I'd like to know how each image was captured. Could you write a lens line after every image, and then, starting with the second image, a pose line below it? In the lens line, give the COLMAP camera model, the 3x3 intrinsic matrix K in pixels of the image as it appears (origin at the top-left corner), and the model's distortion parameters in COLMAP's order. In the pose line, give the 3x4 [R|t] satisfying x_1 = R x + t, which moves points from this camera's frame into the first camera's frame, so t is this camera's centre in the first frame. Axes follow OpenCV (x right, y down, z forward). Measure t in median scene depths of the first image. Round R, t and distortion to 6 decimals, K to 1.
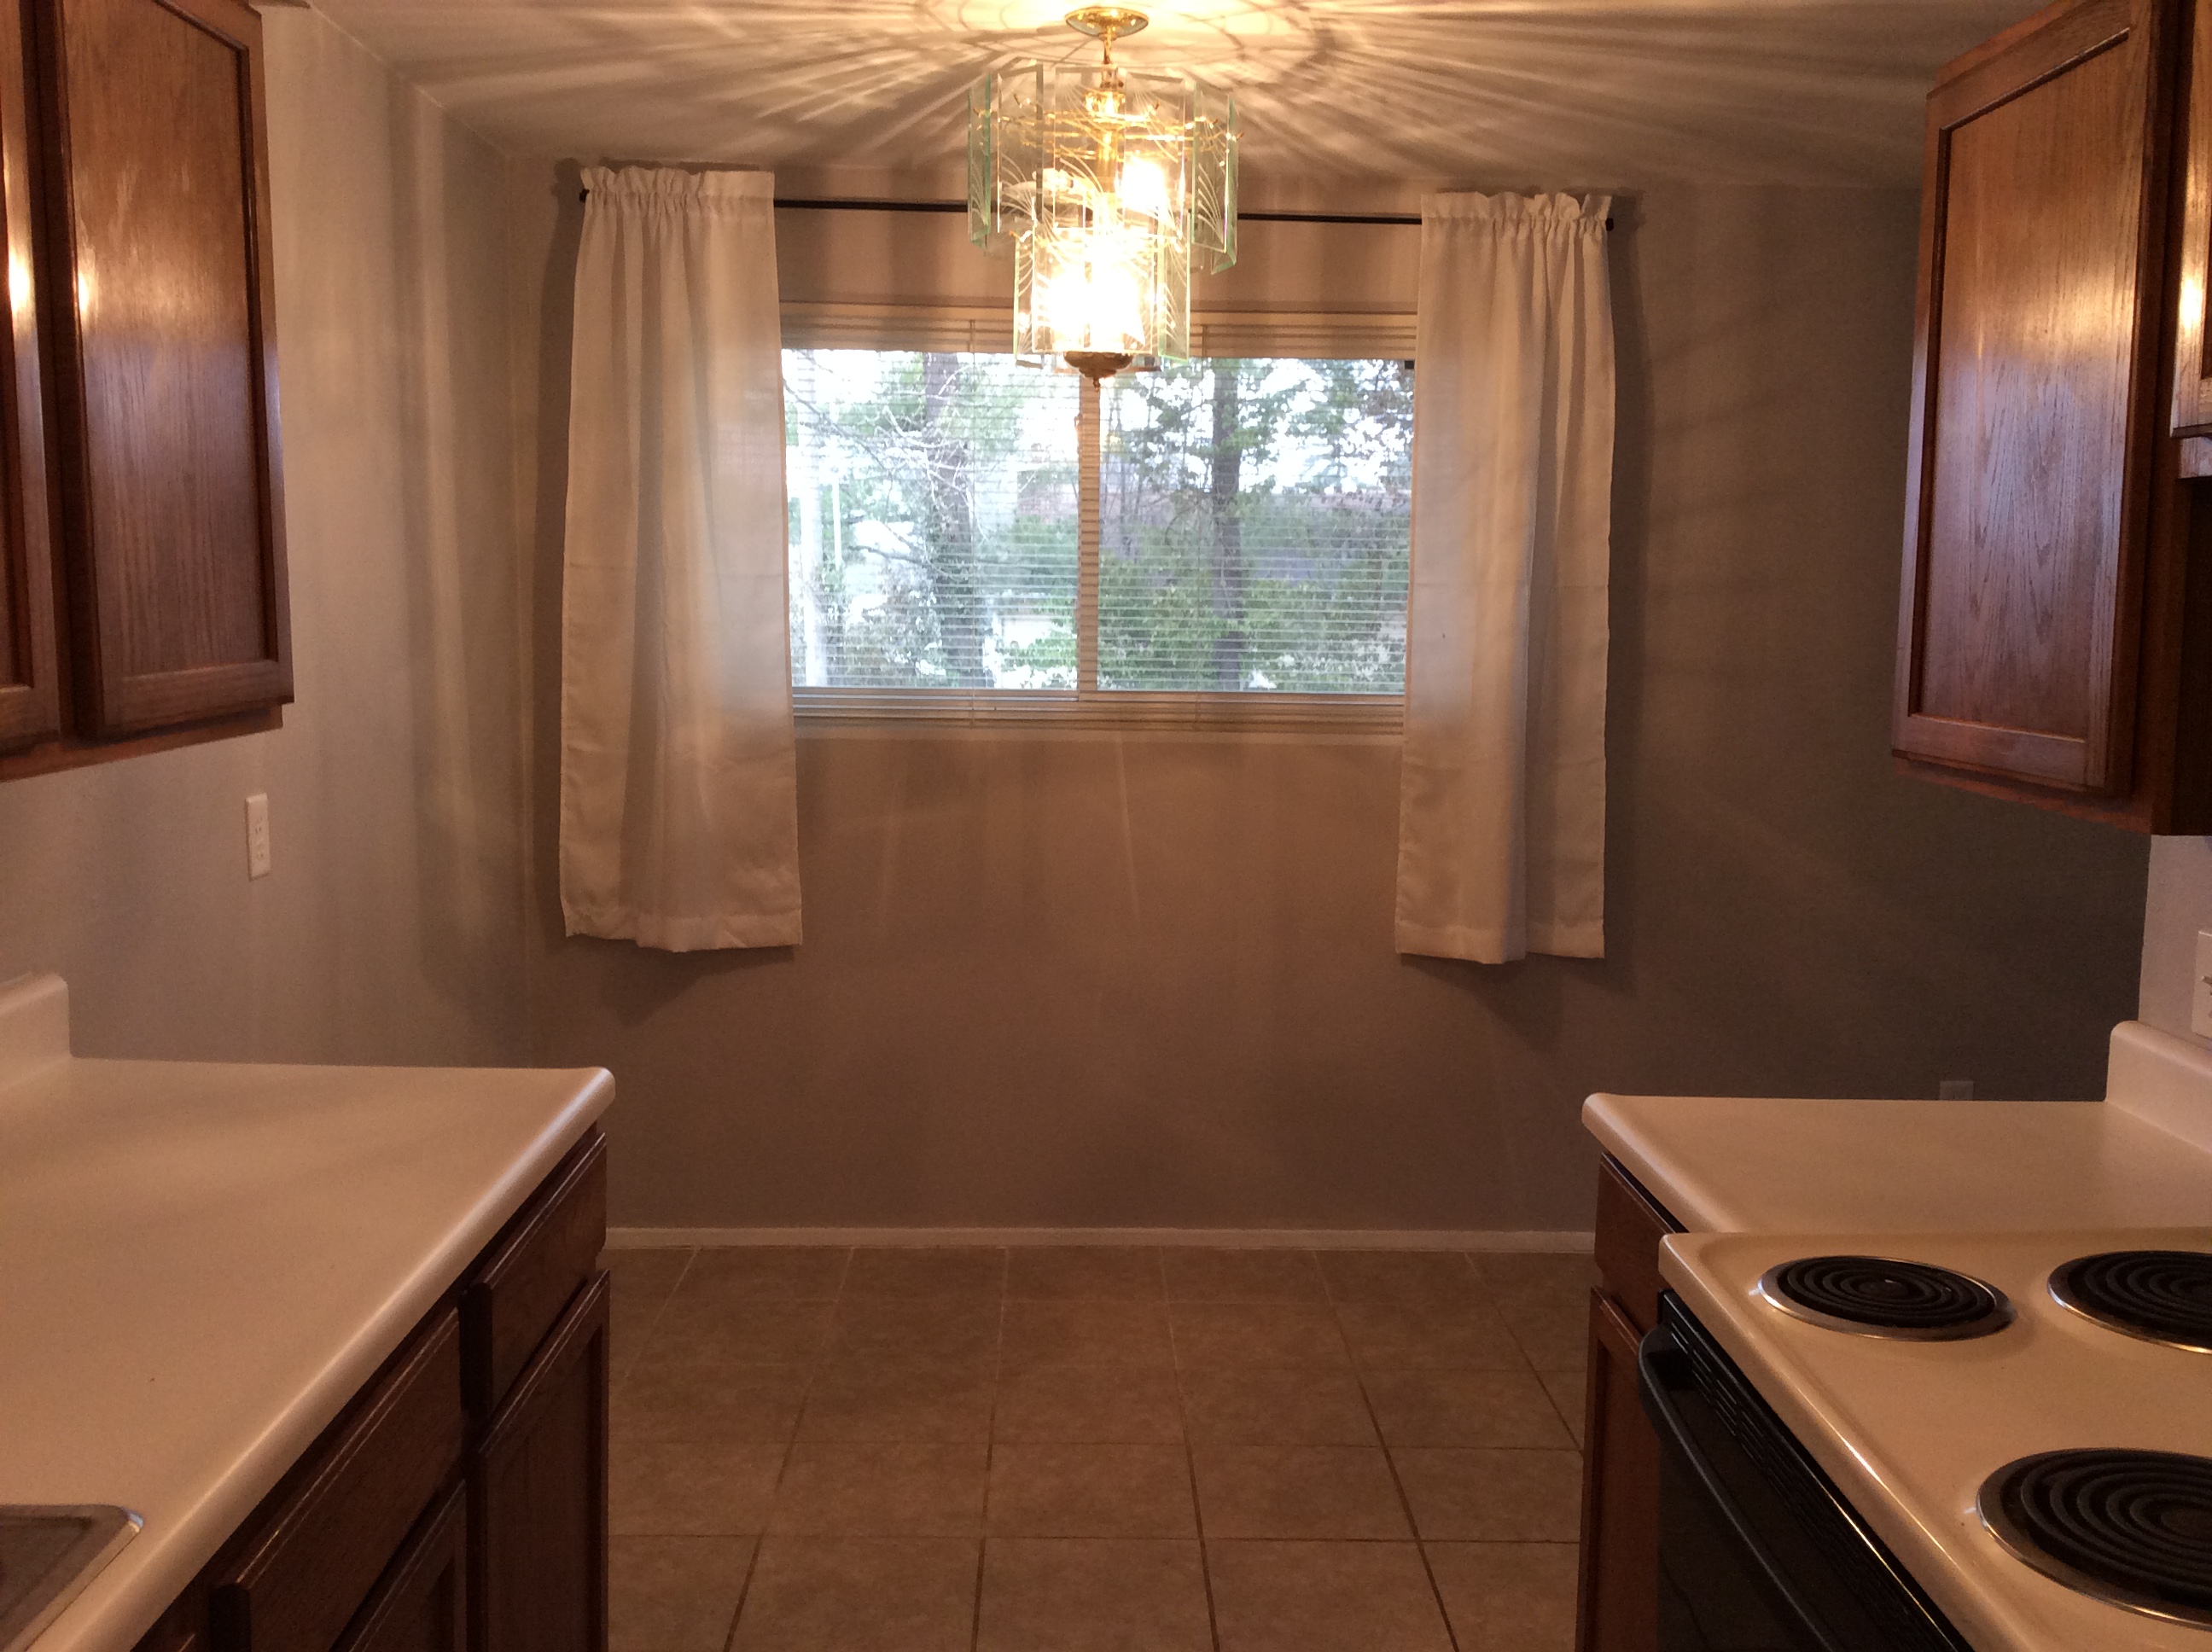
lens RADIAL K [[2005.1, 0, 1118.0], [0, 2005.1, 827.9], [0, 0, 1]] dist [0.149473, -0.308394]
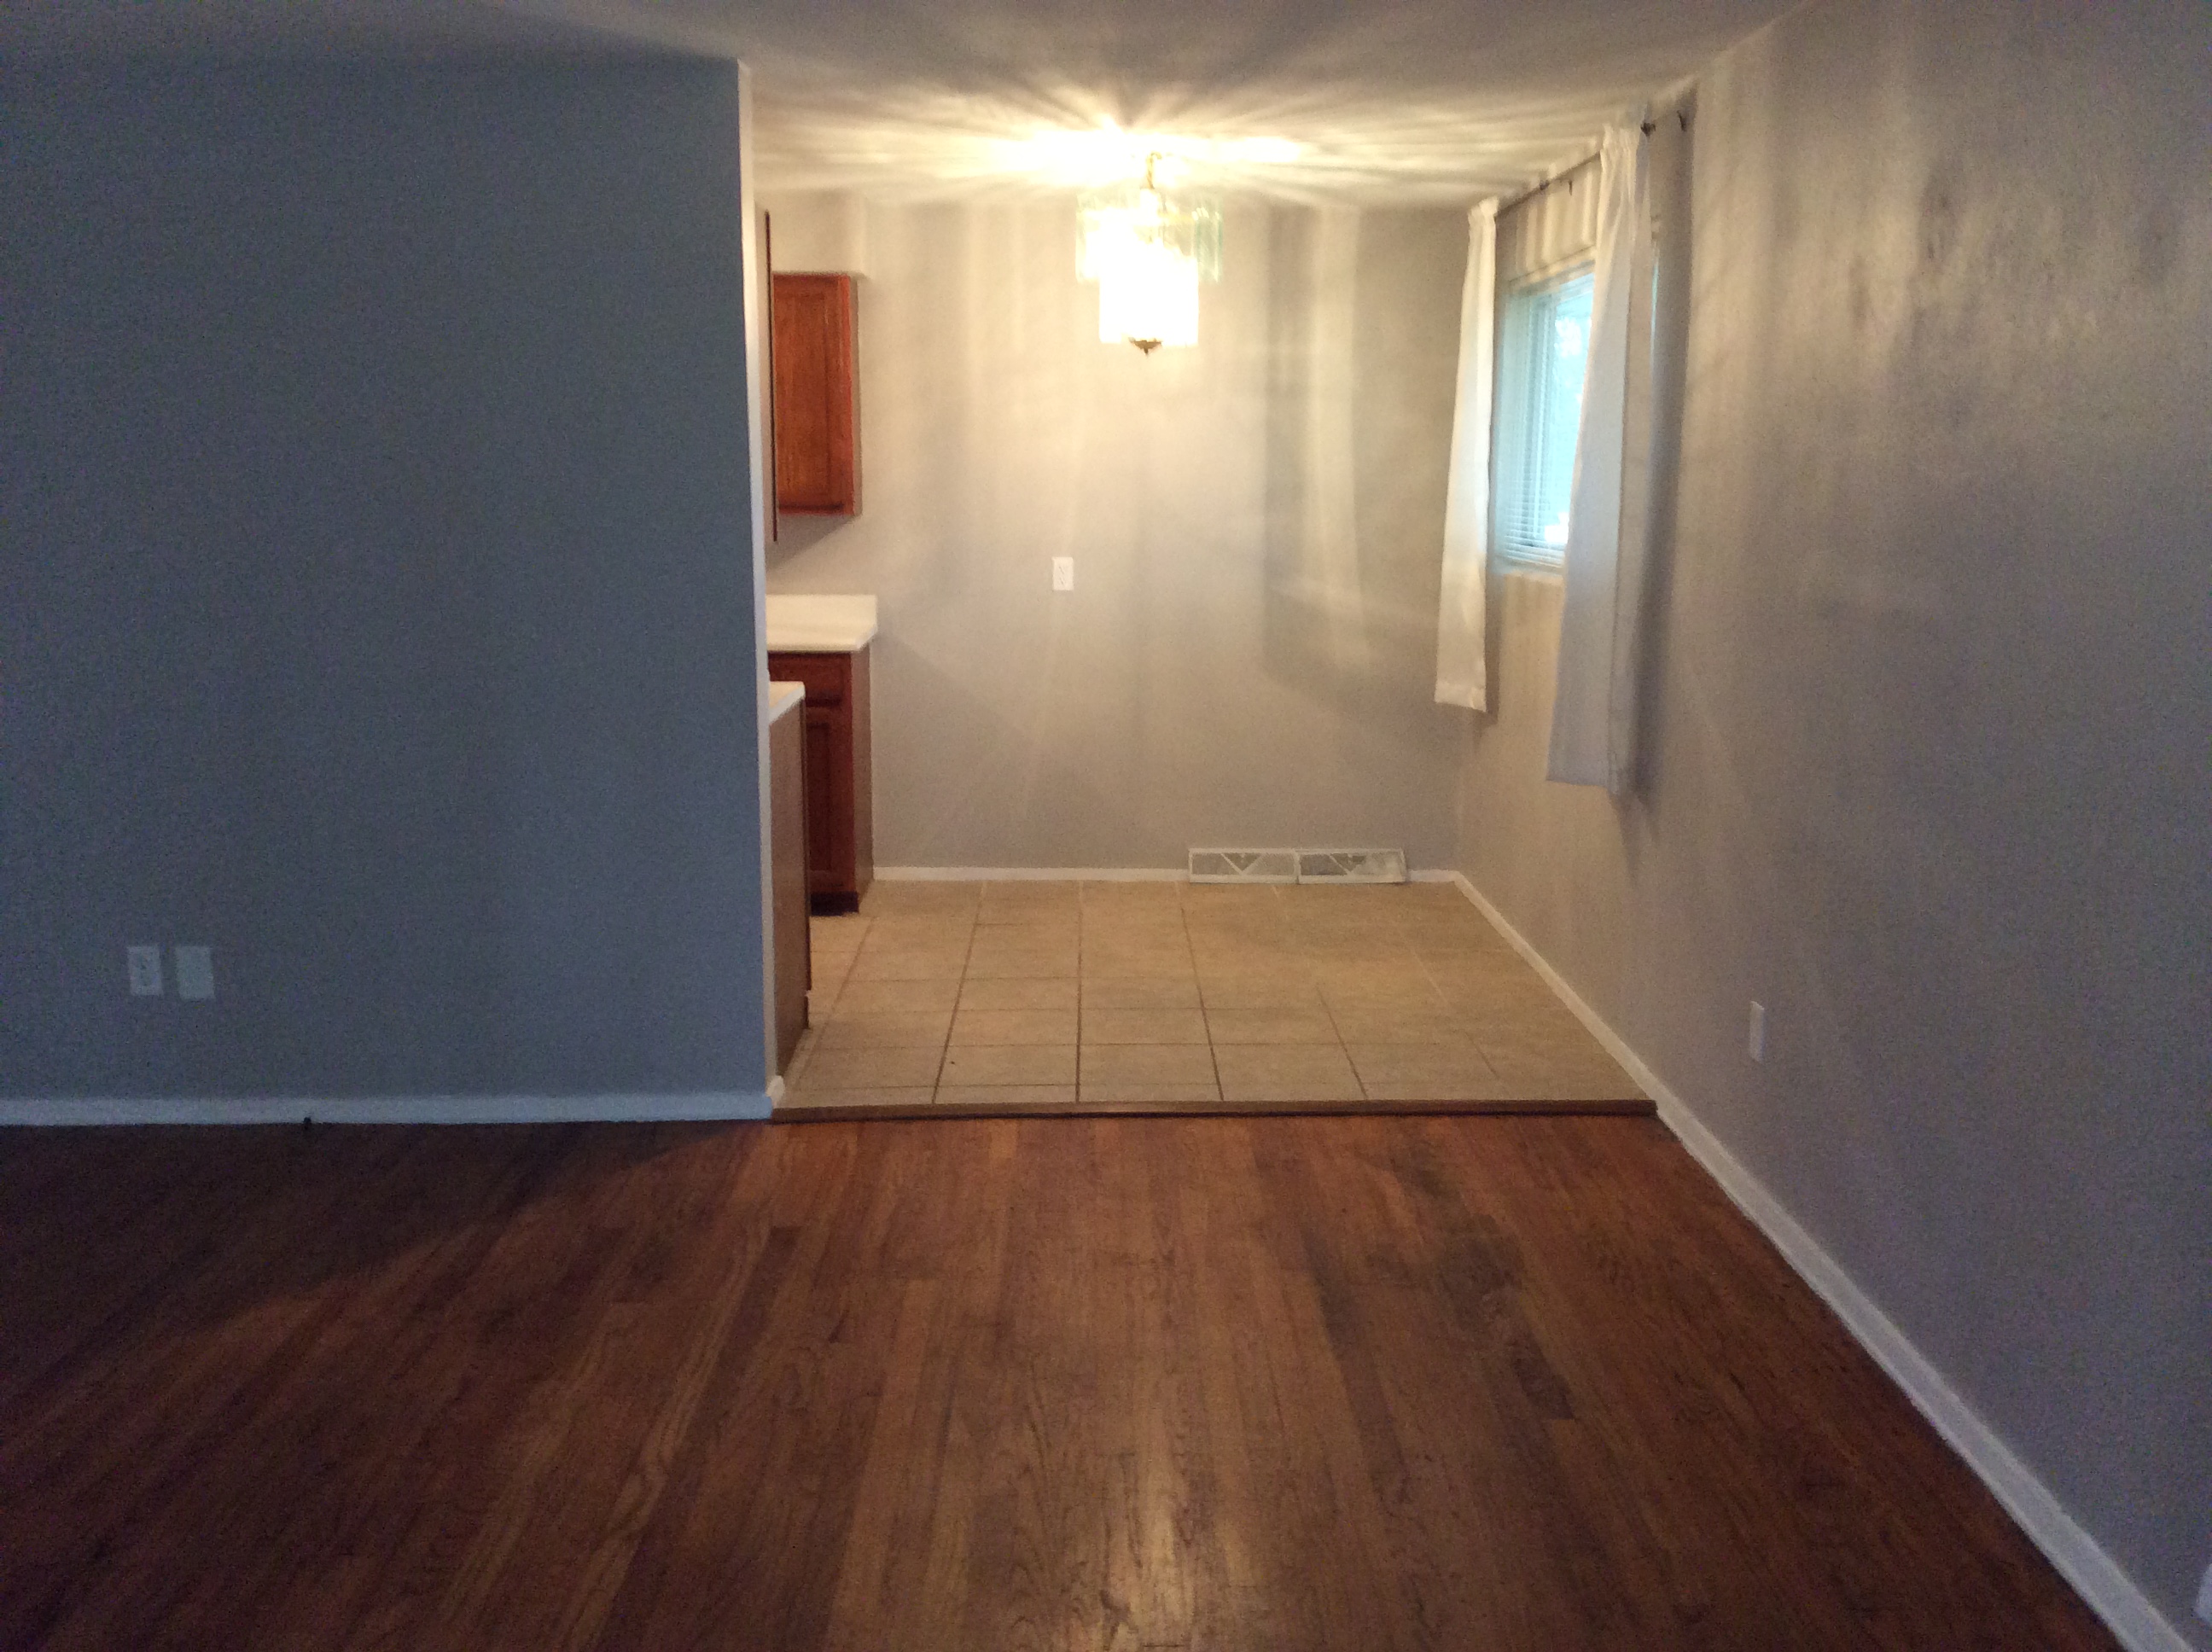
lens RADIAL K [[2017.1, 0, 1106.0], [0, 2017.1, 826.0], [0, 0, 1]] dist [-0.005909, 0.392301]
pose [[-0.028341, 0.159378, -0.986811, 1.386846], [-0.122824, 0.979171, 0.161671, -0.069151], [0.992024, 0.125786, -0.008175, 0.758384]]
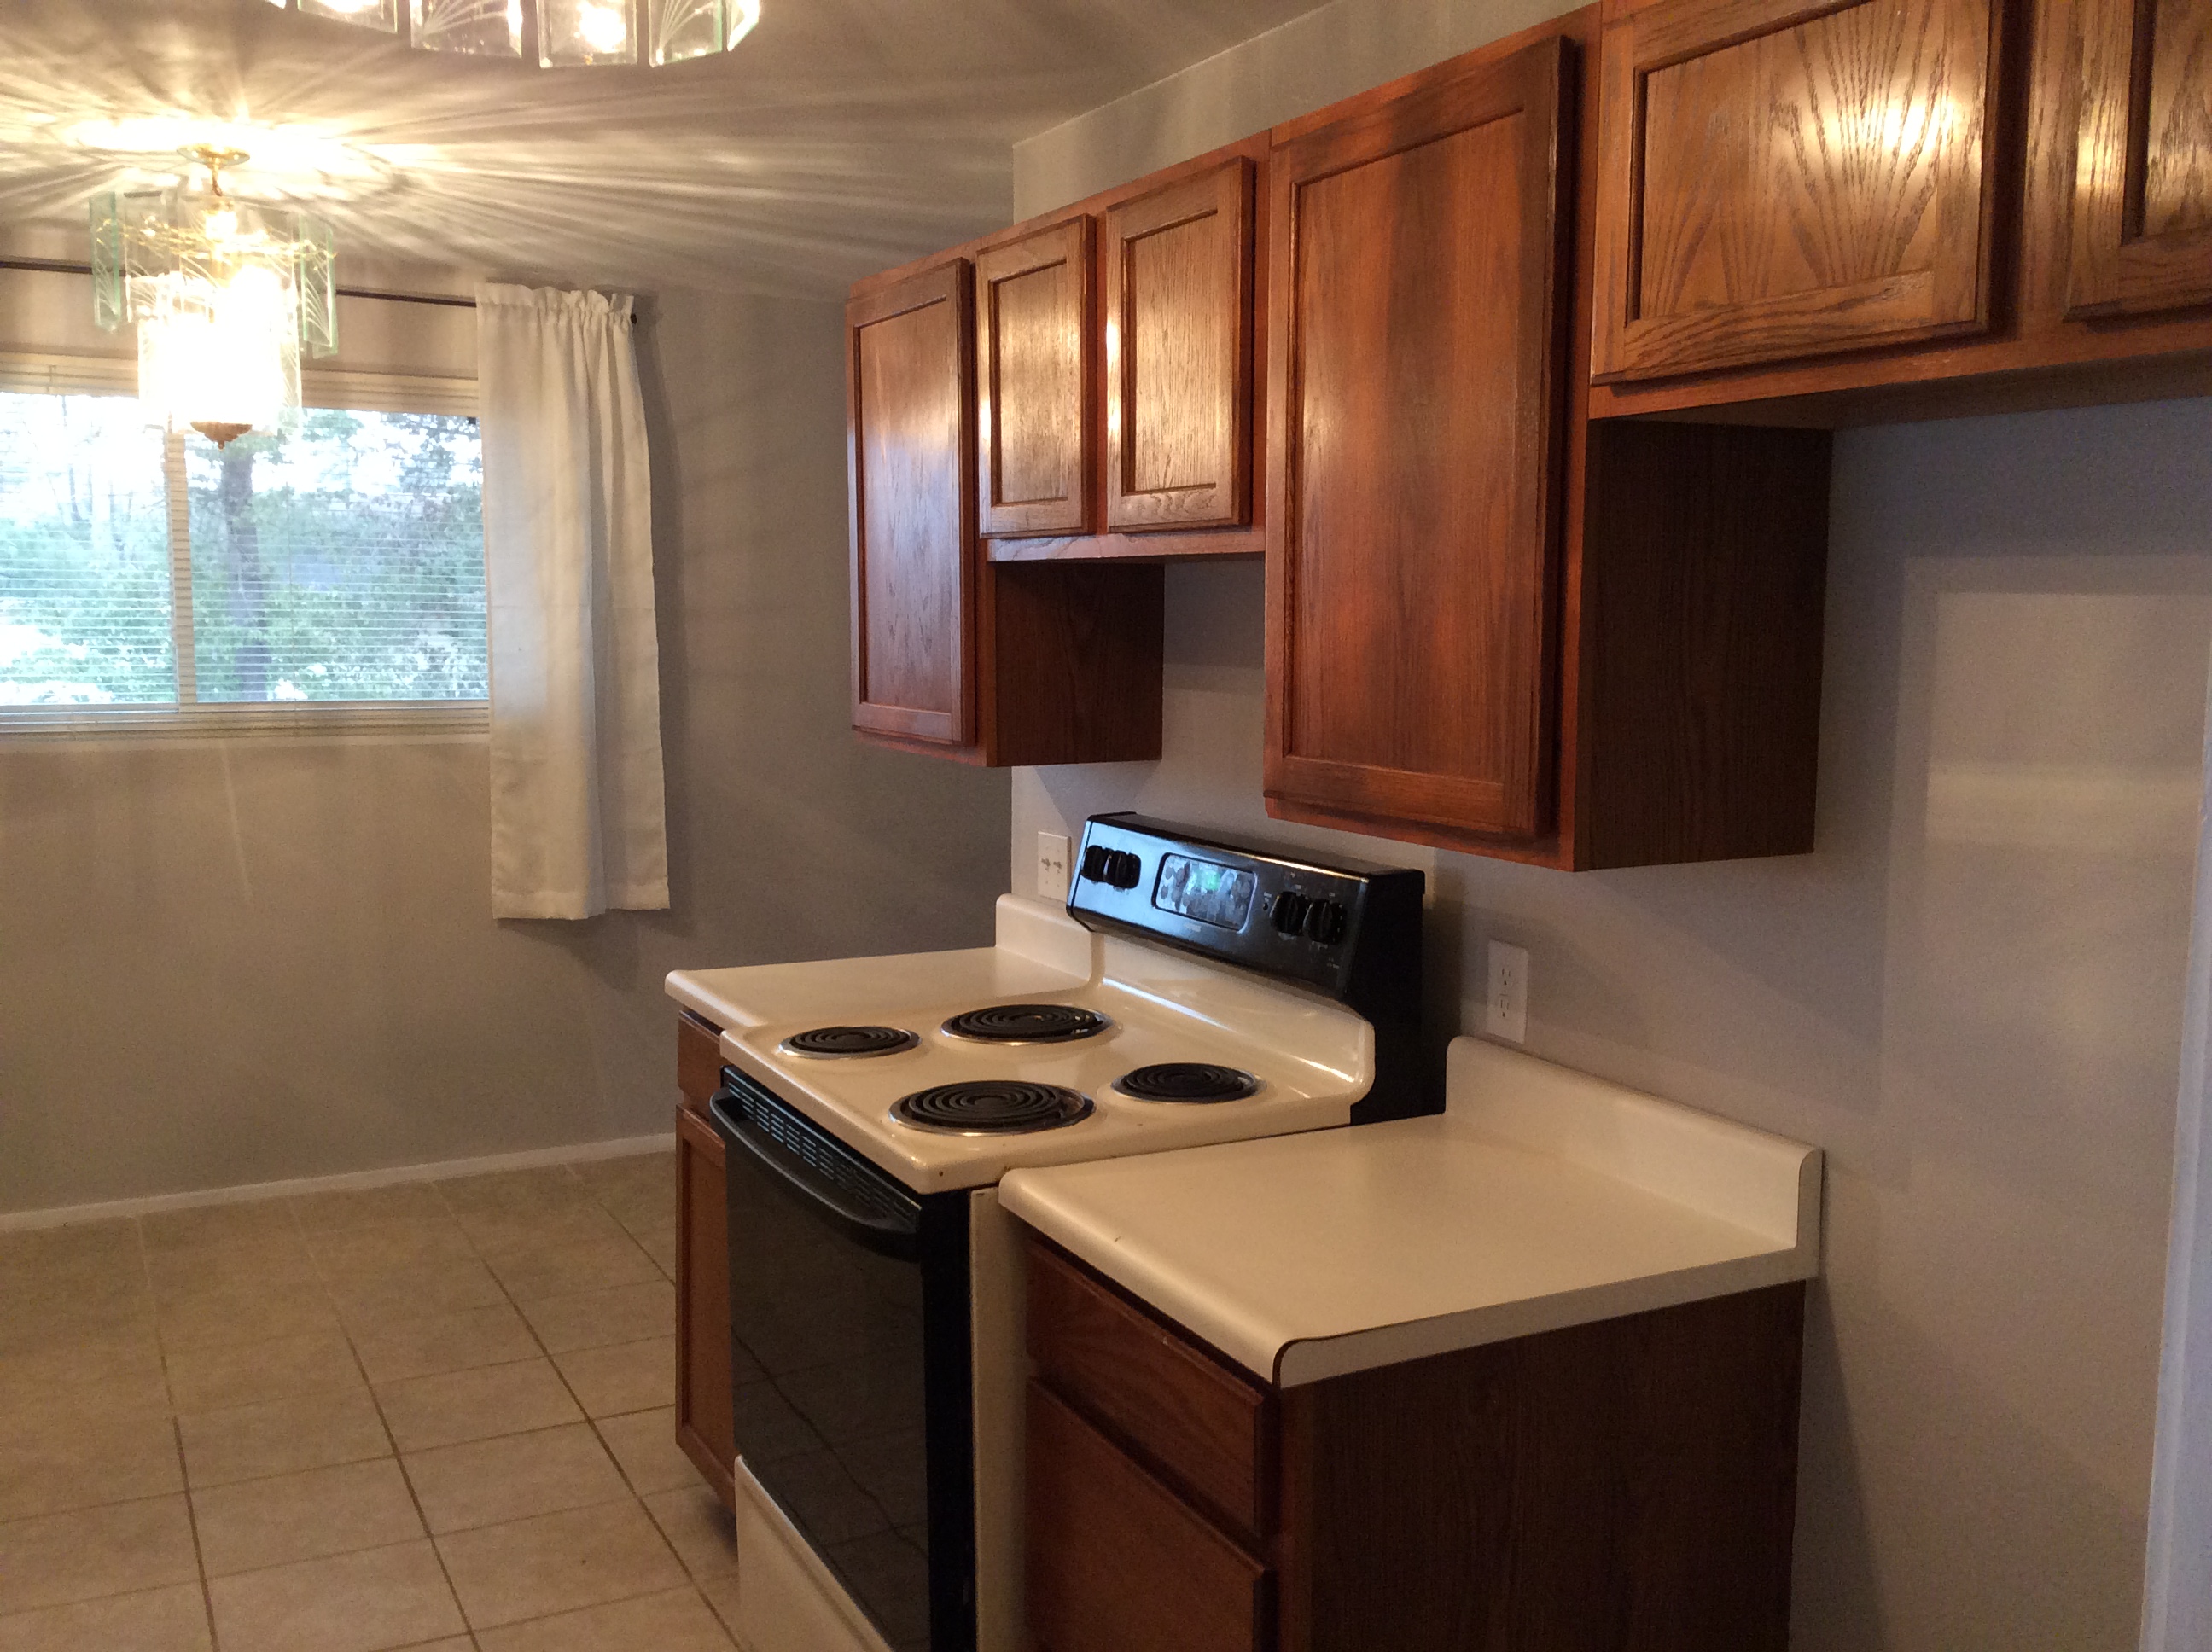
lens RADIAL K [[2029.7, 0, 1118.4], [0, 2029.7, 822.4], [0, 0, 1]] dist [0.113578, -0.180575]
pose [[0.894351, -0.054757, 0.444003, -0.066962], [0.057326, 0.998326, 0.007646, 0.018486], [-0.443678, 0.018615, 0.895993, -0.248594]]
